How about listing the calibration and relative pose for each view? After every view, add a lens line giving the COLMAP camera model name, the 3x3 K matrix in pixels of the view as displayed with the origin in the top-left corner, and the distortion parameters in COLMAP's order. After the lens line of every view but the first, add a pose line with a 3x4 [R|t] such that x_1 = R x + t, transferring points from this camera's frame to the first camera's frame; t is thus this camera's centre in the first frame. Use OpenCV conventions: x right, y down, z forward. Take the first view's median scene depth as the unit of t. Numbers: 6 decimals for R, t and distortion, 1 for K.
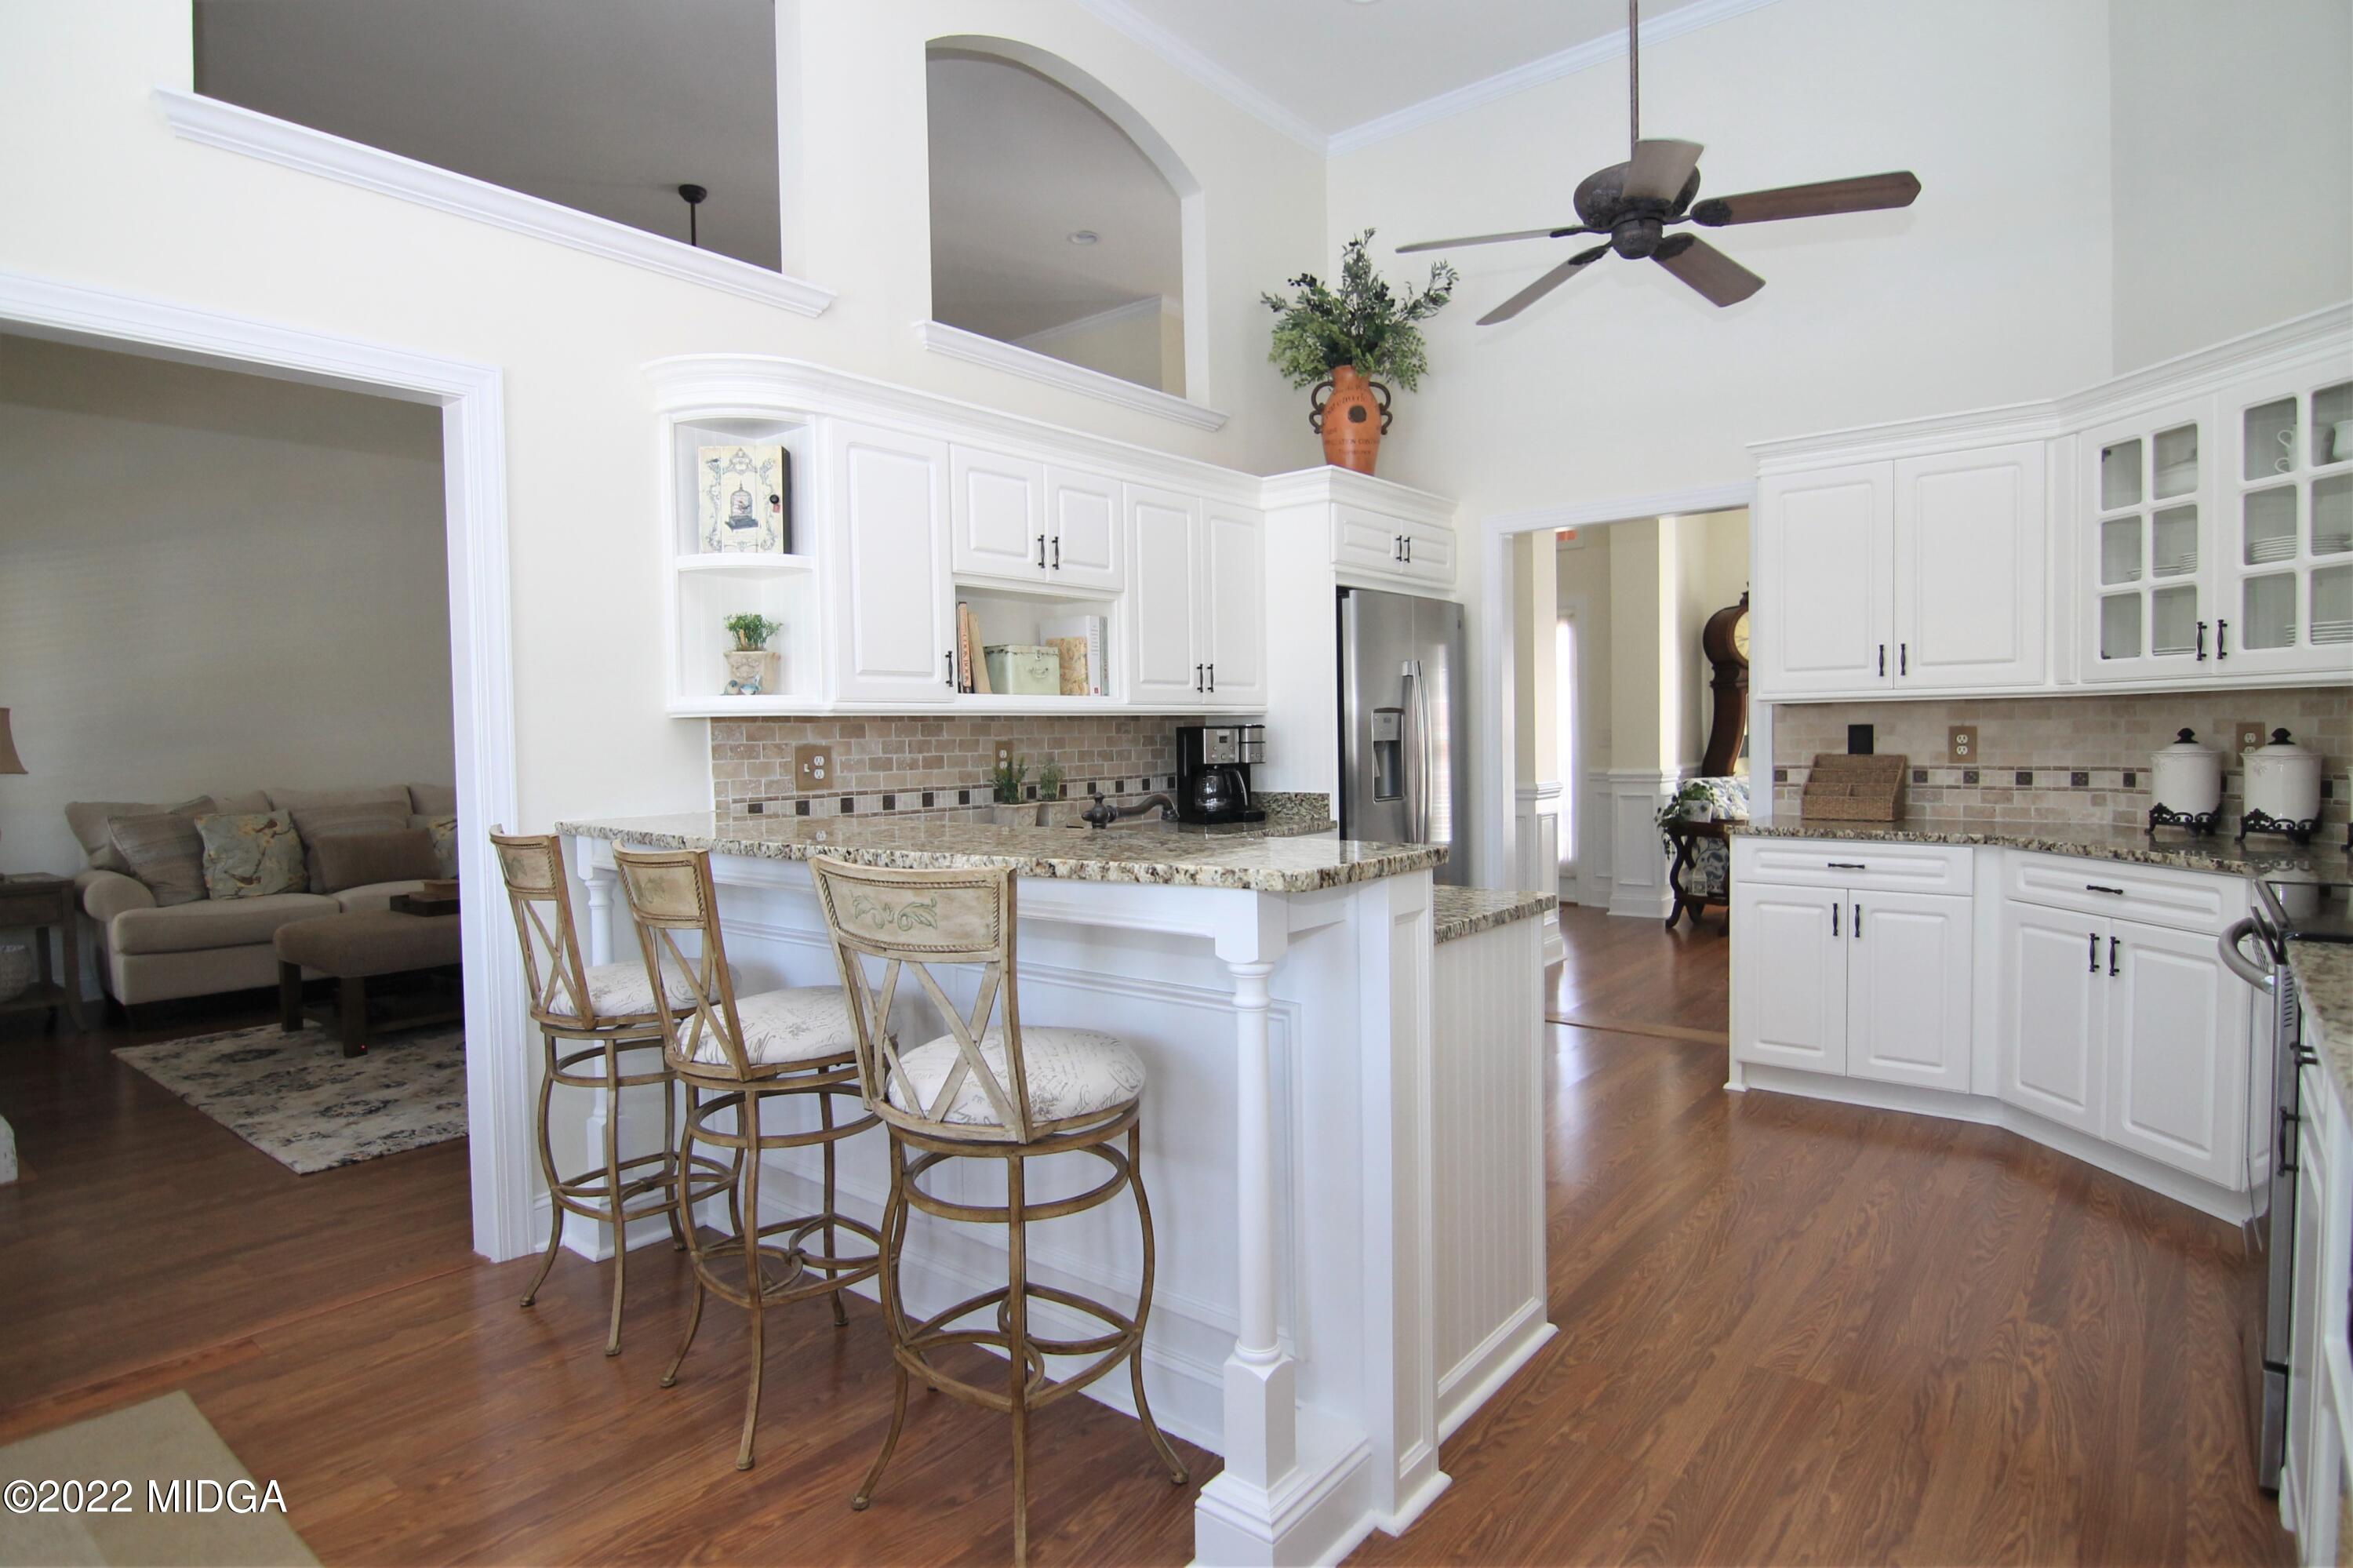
lens RADIAL K [[1232.3, 0, 1188.0], [0, 1232.3, 782.5], [0, 0, 1]] dist [-0.001967, -0.013879]
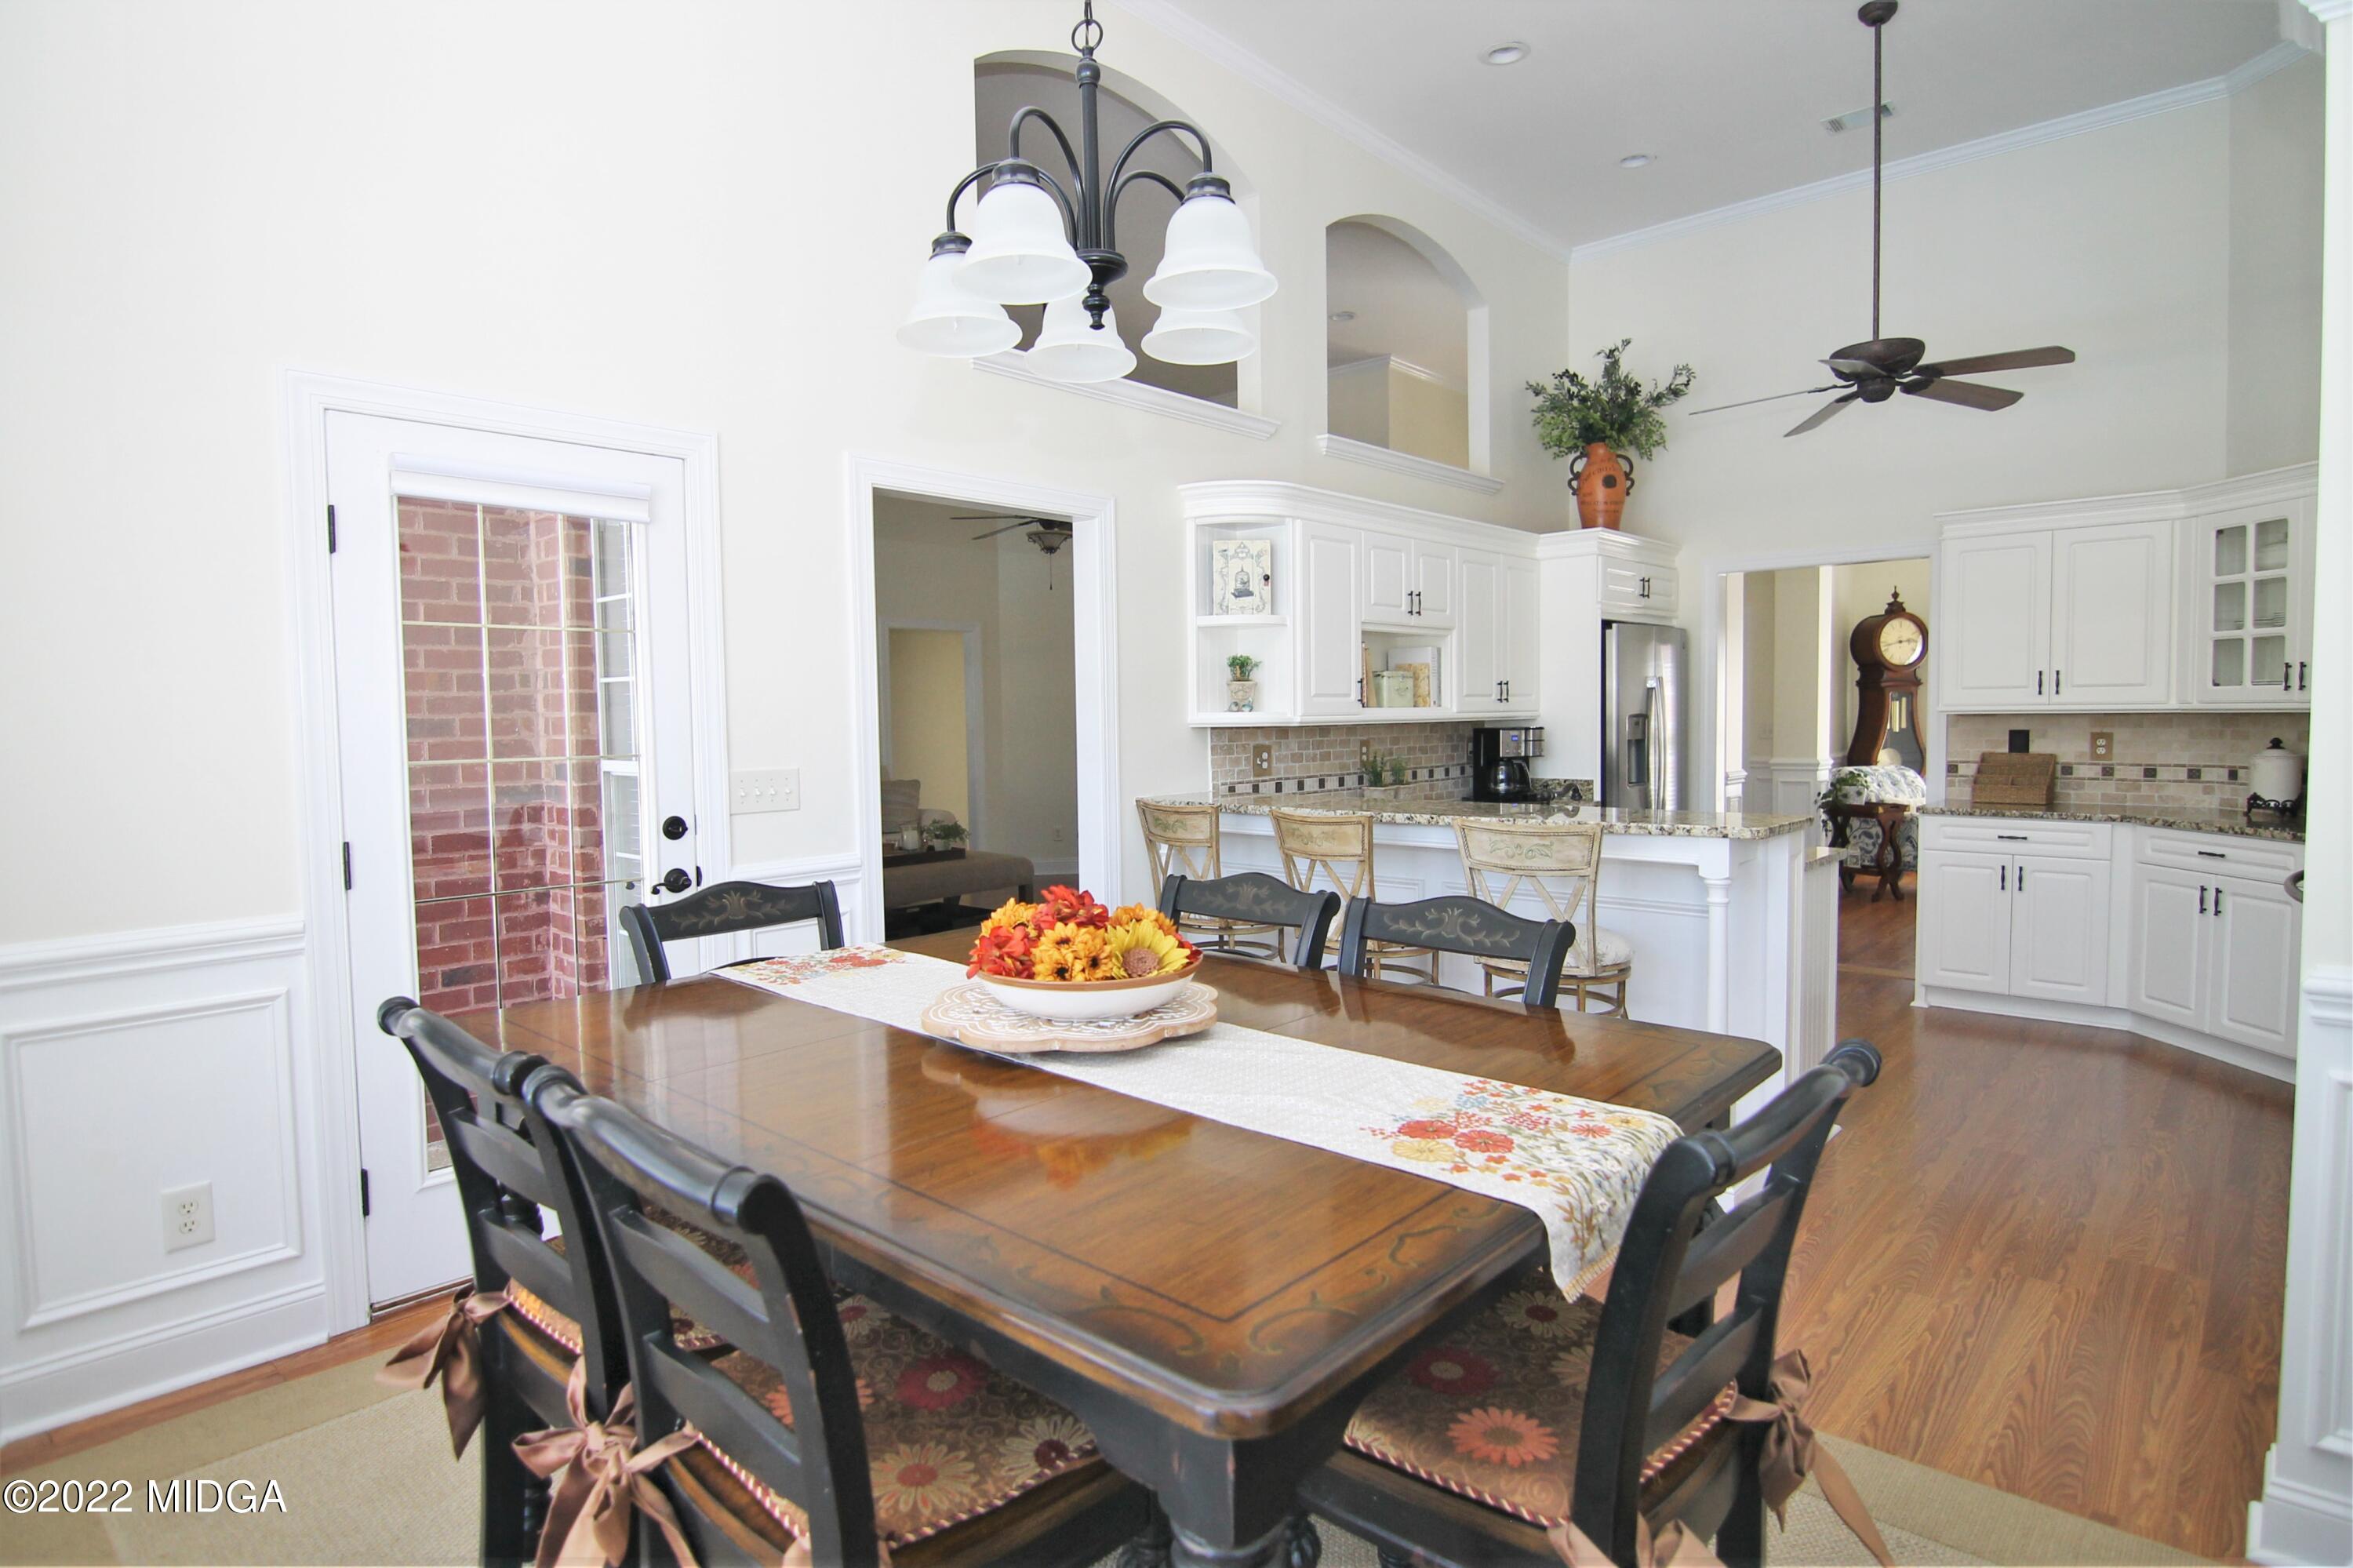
lens RADIAL K [[1232.3, 0, 1188.0], [0, 1232.3, 782.5], [0, 0, 1]] dist [-0.001967, -0.013879]
pose [[0.998326, 0.006929, -0.057417, -0.272918], [-0.005935, 0.999830, 0.017461, -0.009878], [0.057529, -0.017091, 0.998198, -0.369046]]
